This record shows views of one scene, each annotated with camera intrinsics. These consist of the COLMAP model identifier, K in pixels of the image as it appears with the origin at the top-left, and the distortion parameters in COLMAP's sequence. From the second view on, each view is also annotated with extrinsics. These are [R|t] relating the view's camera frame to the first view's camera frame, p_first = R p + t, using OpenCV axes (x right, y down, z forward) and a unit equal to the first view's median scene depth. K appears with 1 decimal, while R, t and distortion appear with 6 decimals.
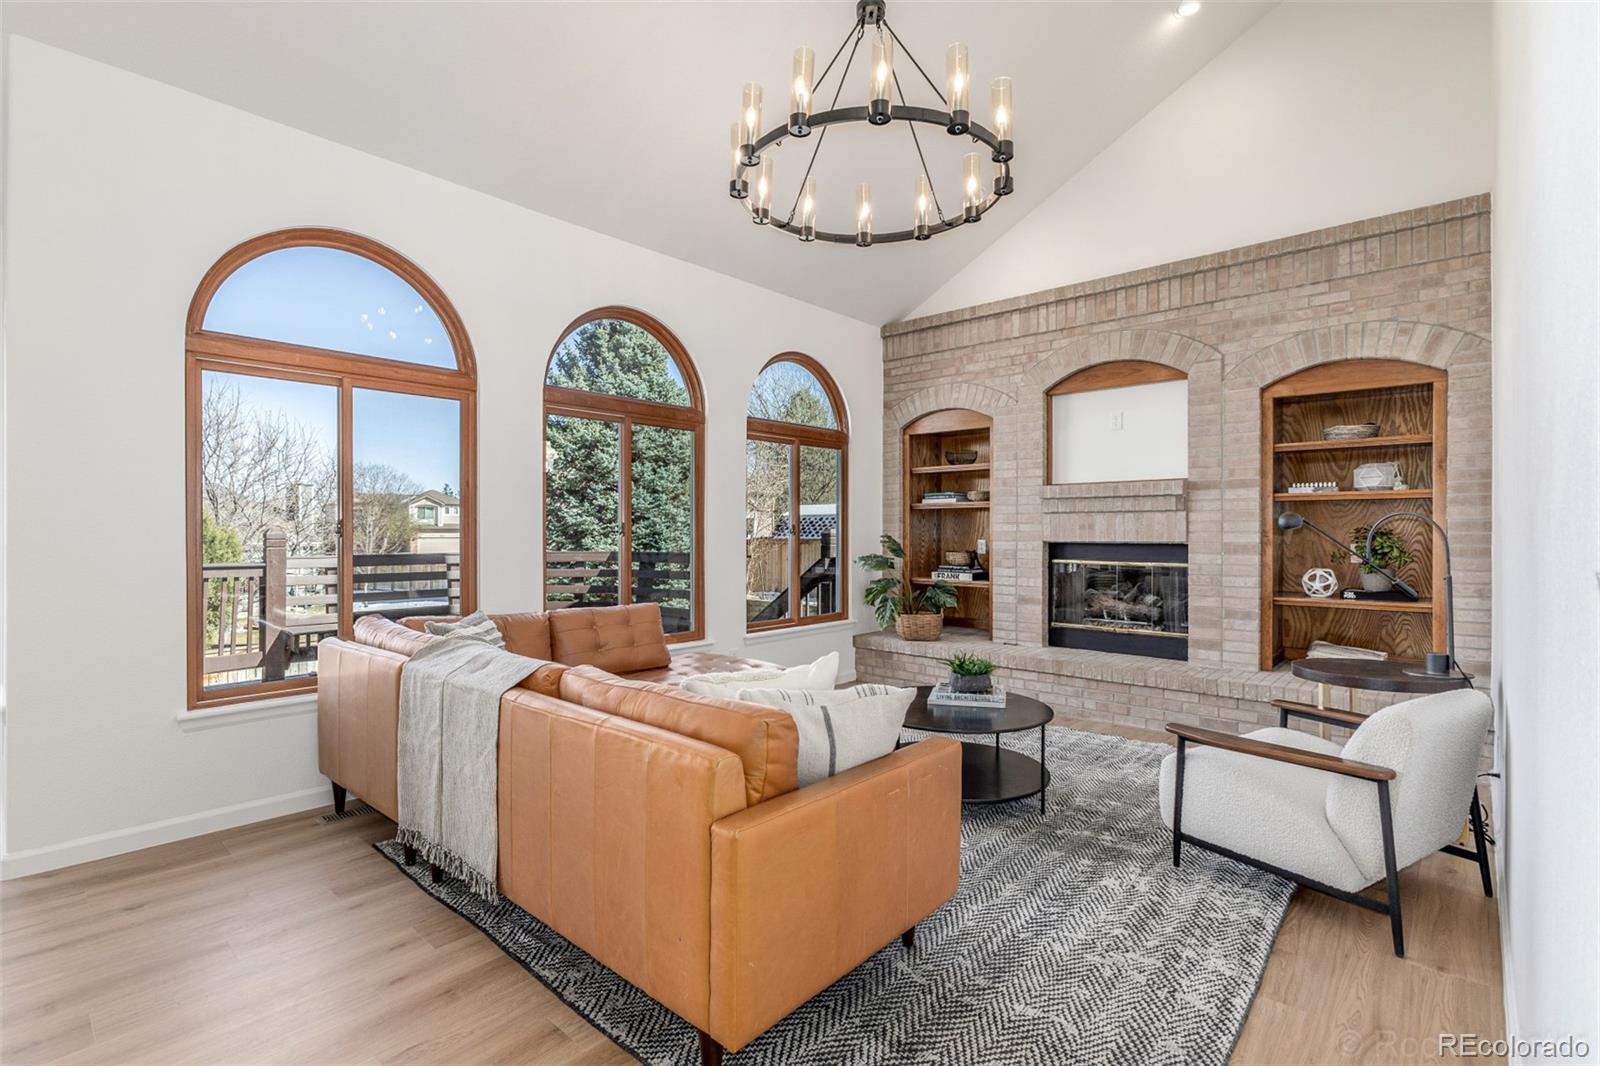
lens RADIAL K [[764.4, 0, 798.5], [0, 764.4, 540.0], [0, 0, 1]] dist [0.004406, 0.000070]
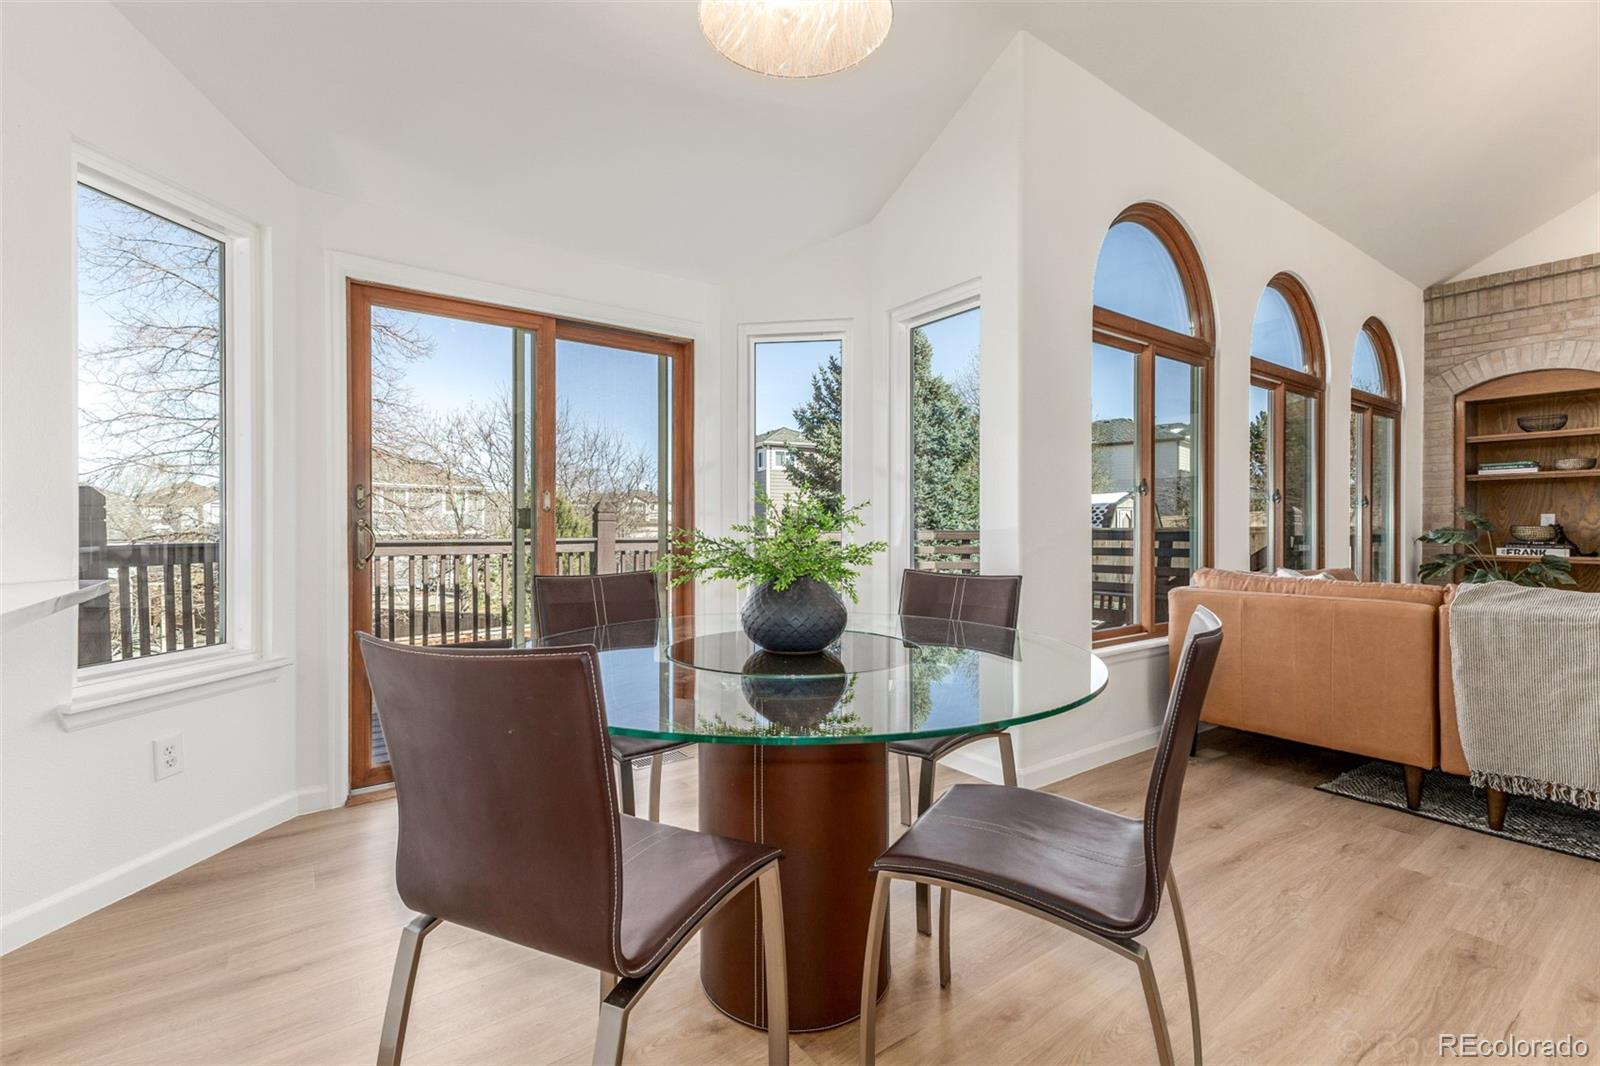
lens RADIAL K [[693.2, 0, 799.6], [0, 693.2, 531.2], [0, 0, 1]] dist [0.006764, -0.001777]
pose [[0.986611, -0.013014, -0.162574, -0.528811], [0.012767, 0.999915, -0.002564, 0.013000], [0.162593, 0.000455, 0.986693, 0.025279]]
